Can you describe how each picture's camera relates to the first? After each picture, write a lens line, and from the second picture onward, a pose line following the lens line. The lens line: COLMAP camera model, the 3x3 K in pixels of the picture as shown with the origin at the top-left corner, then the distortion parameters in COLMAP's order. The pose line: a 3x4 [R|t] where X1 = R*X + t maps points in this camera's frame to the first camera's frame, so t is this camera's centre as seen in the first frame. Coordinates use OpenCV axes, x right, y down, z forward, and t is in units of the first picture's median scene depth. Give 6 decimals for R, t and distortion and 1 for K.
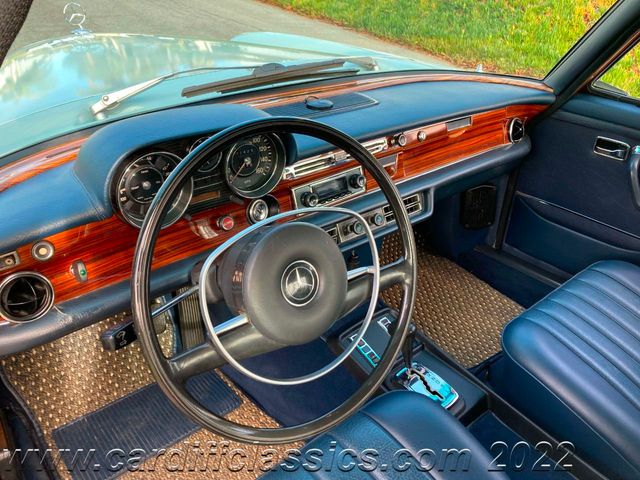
lens RADIAL K [[527.5, 0, 321.2], [0, 527.5, 237.9], [0, 0, 1]] dist [0.024958, -0.028630]
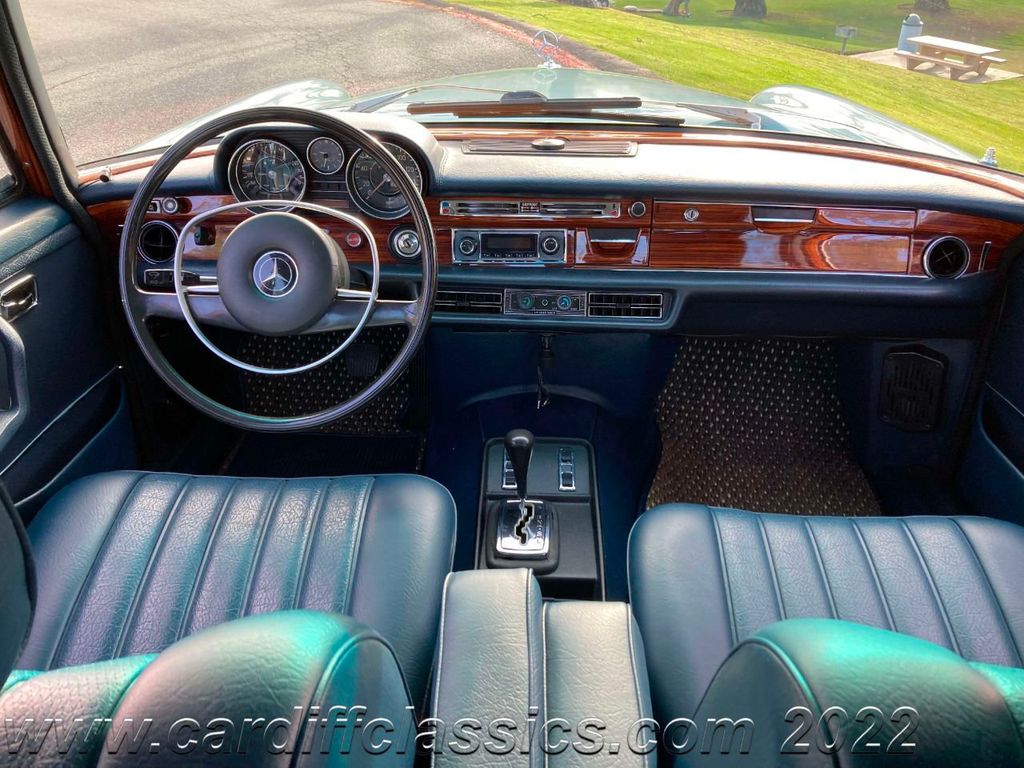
lens RADIAL K [[844.1, 0, 509.1], [0, 844.1, 374.7], [0, 0, 1]] dist [0.024958, -0.028630]
pose [[0.726298, 0.286365, -0.624888, 0.784353], [-0.322913, 0.944675, 0.057595, 0.016931], [0.606809, 0.159953, 0.778587, 0.035321]]
